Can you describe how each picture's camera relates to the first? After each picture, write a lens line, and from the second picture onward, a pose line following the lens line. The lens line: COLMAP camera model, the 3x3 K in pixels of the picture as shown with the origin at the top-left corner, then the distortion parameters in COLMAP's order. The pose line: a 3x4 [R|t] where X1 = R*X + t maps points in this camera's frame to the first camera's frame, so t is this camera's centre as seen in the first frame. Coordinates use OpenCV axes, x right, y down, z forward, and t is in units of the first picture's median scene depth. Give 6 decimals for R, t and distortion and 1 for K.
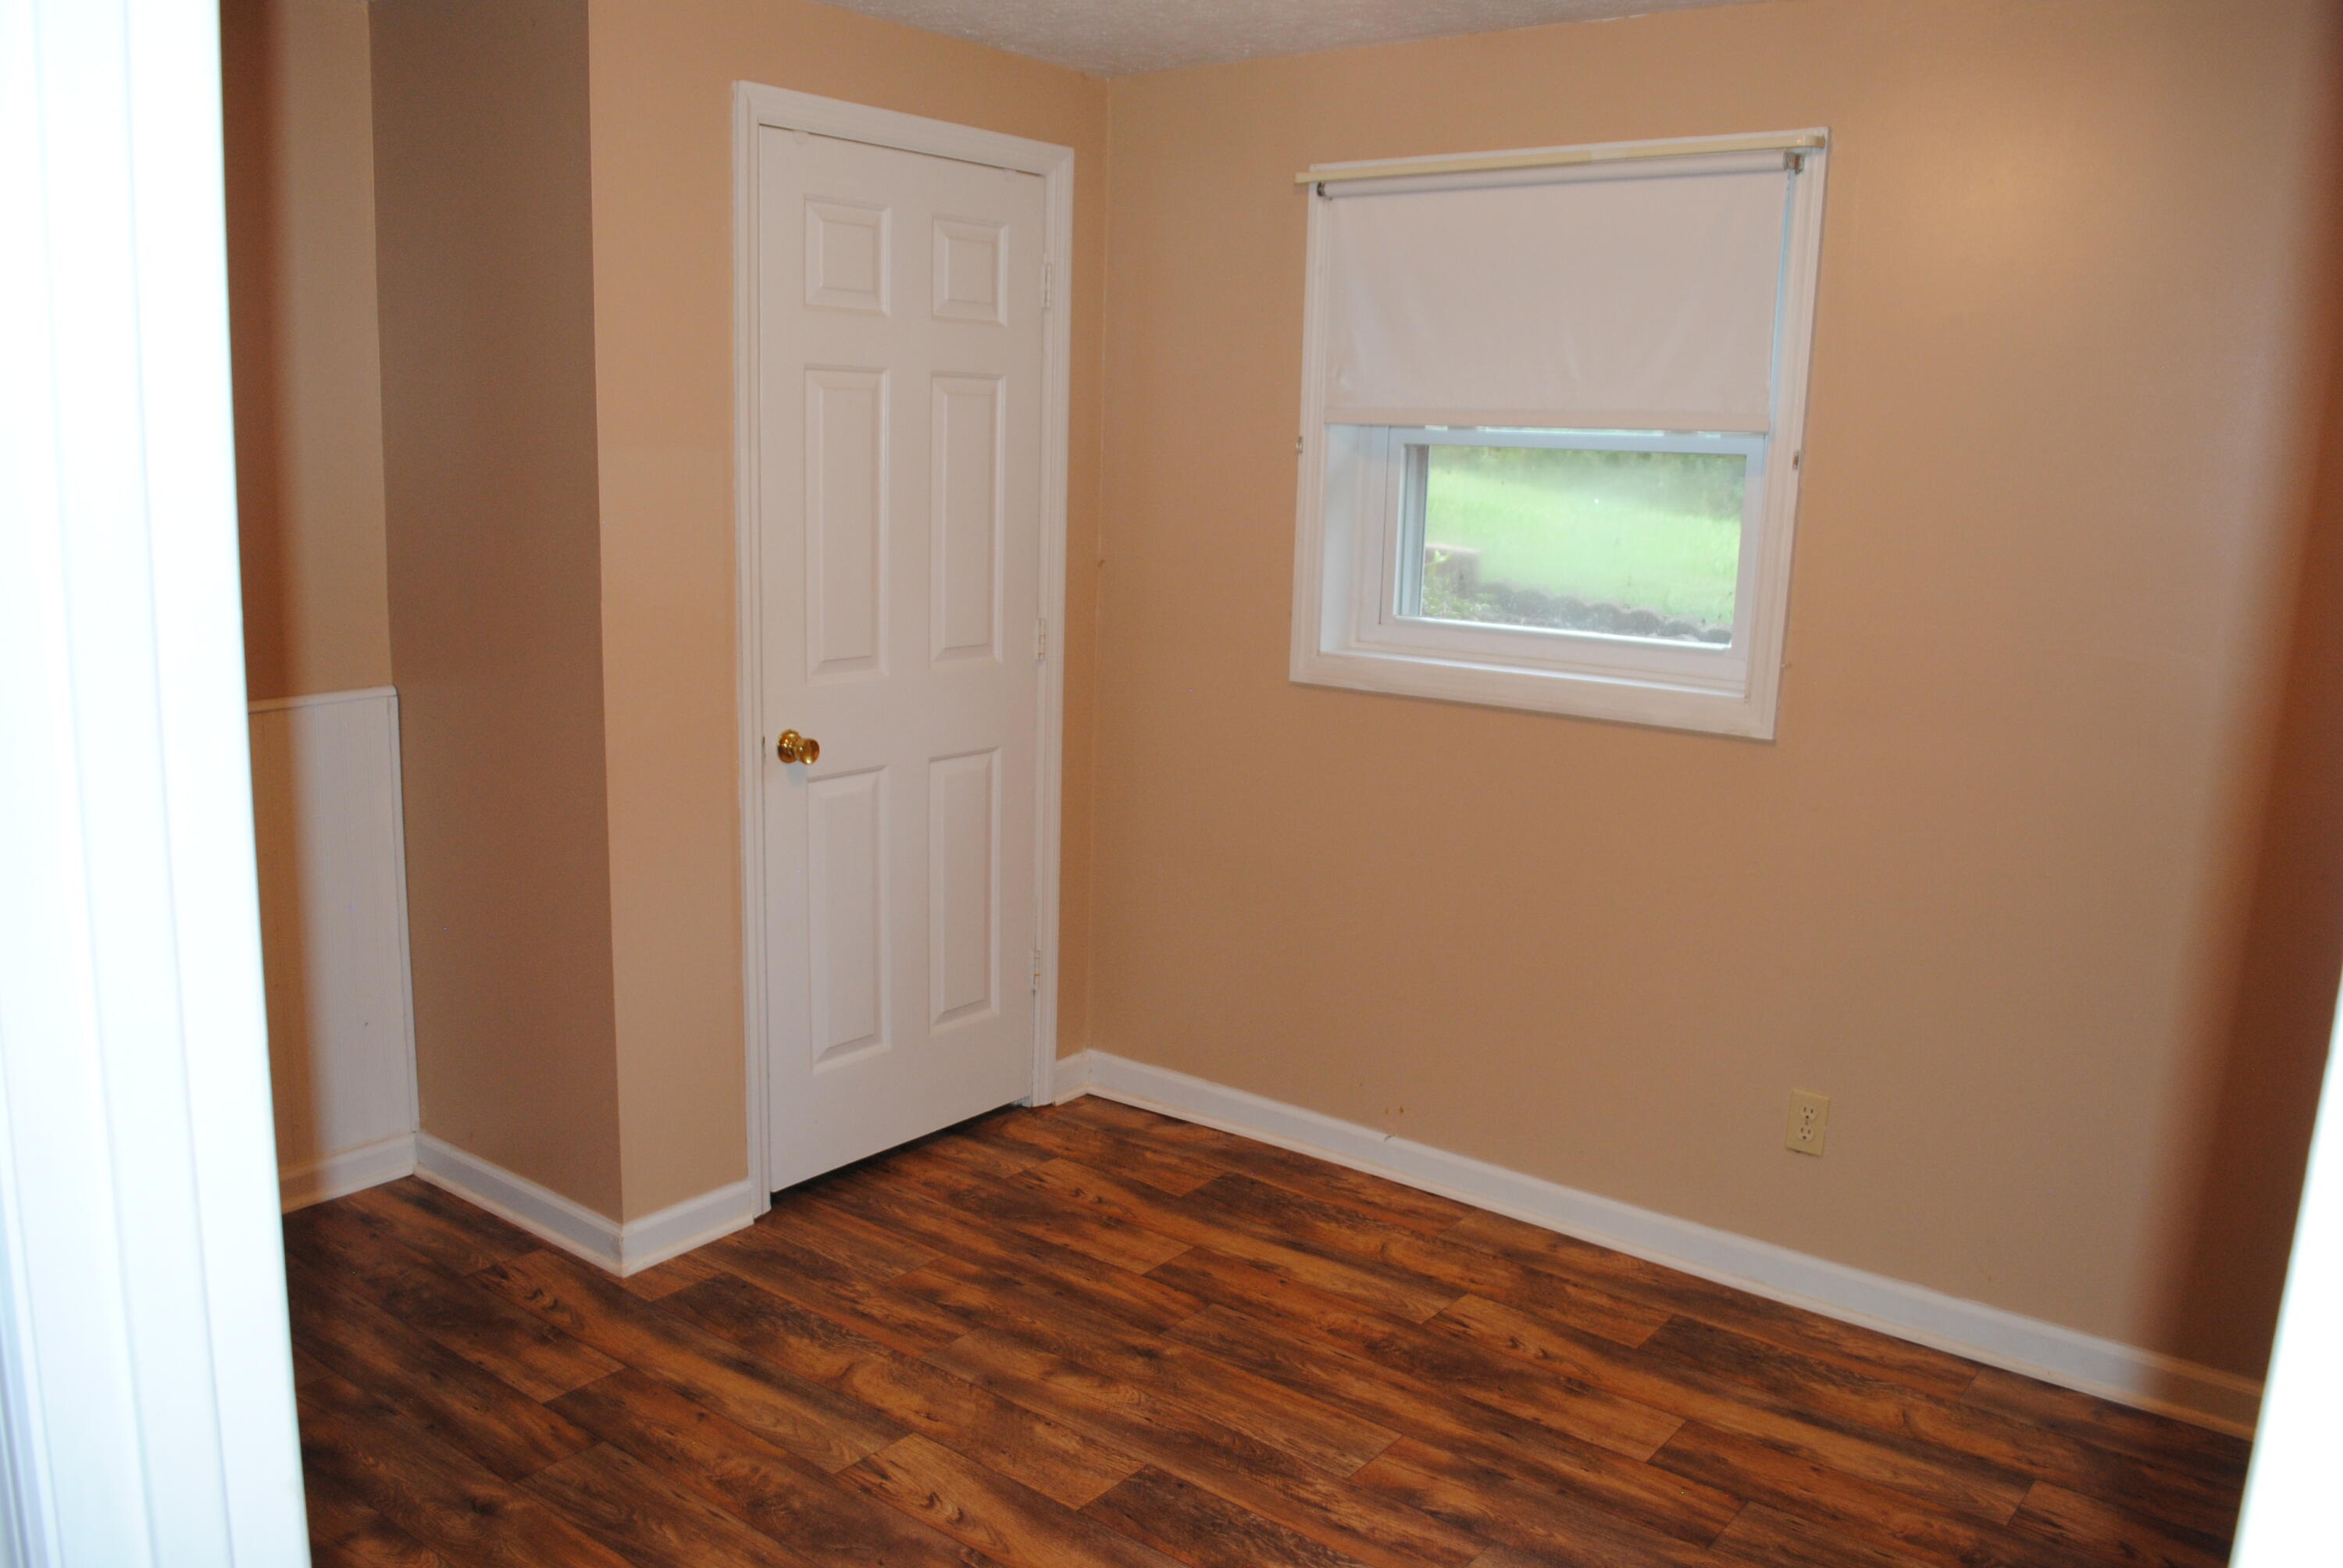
lens RADIAL K [[1856.3, 0, 1167.7], [0, 1856.3, 810.0], [0, 0, 1]] dist [-0.079462, 0.011392]
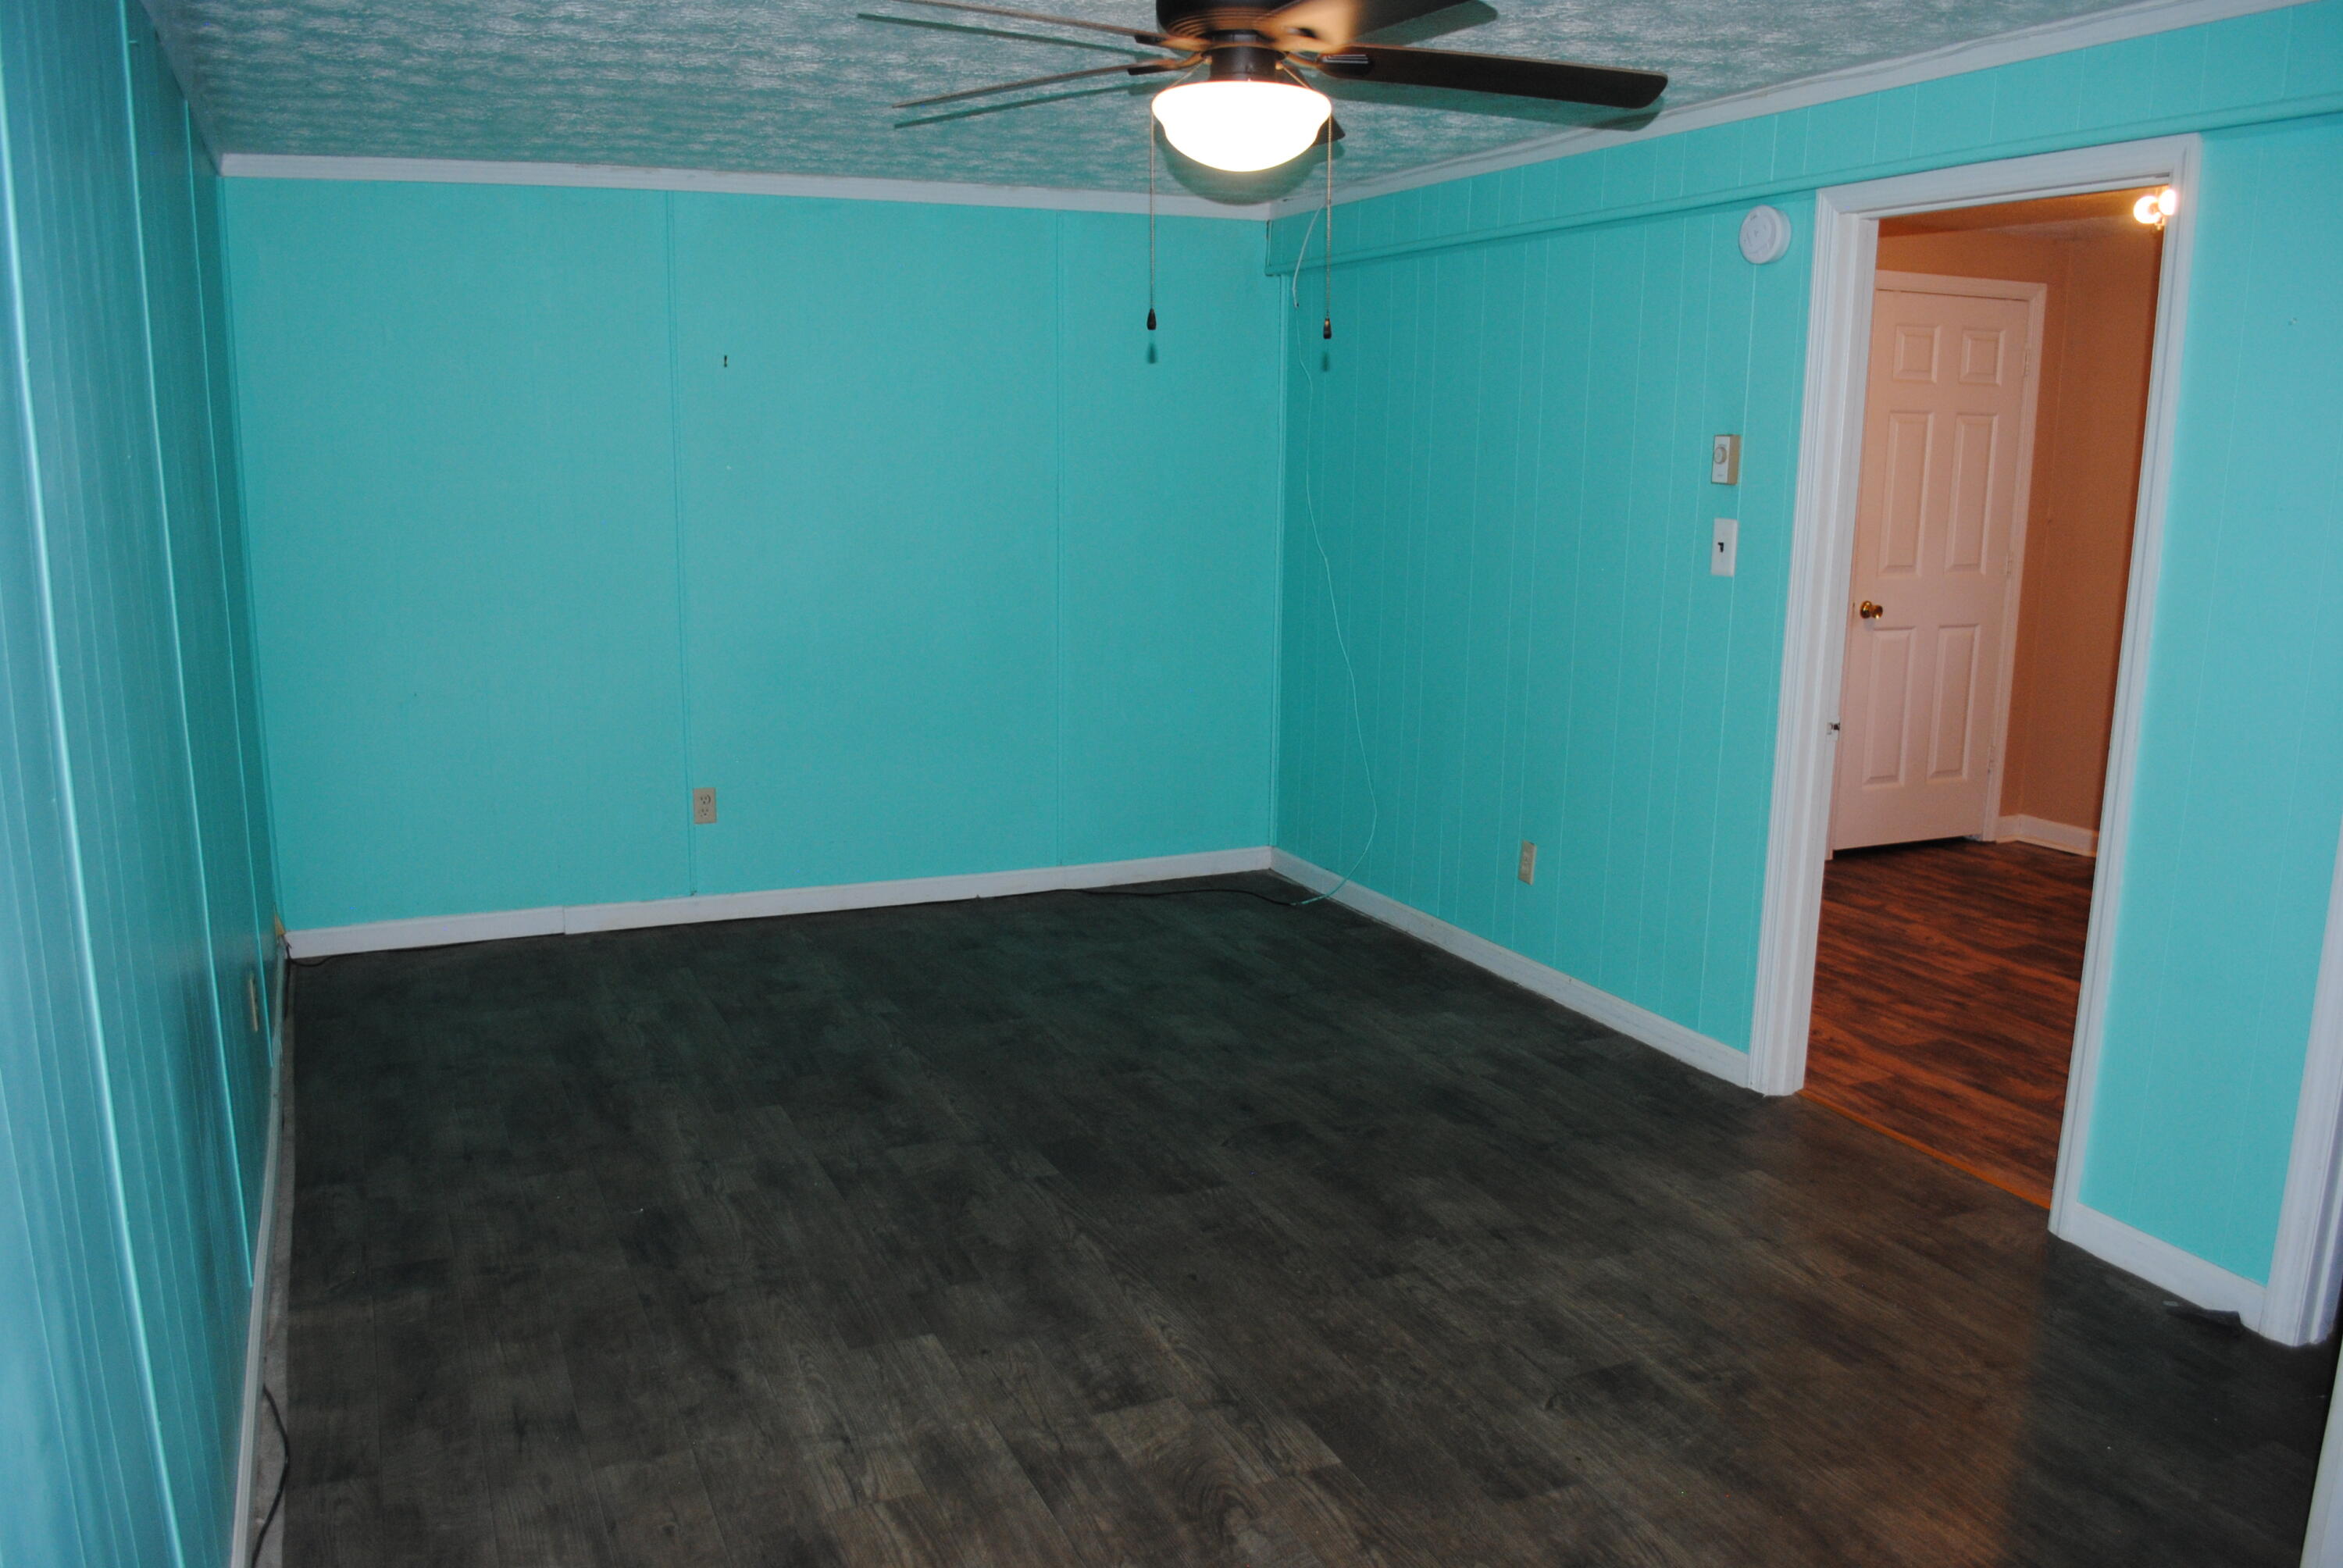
lens RADIAL K [[1856.3, 0, 1167.7], [0, 1856.3, 810.0], [0, 0, 1]] dist [-0.079462, 0.011392]
pose [[0.881623, 0.074385, -0.466056, 0.056373], [-0.073762, 0.997083, 0.019607, 0.184216], [0.466155, 0.017091, 0.884538, -0.989812]]
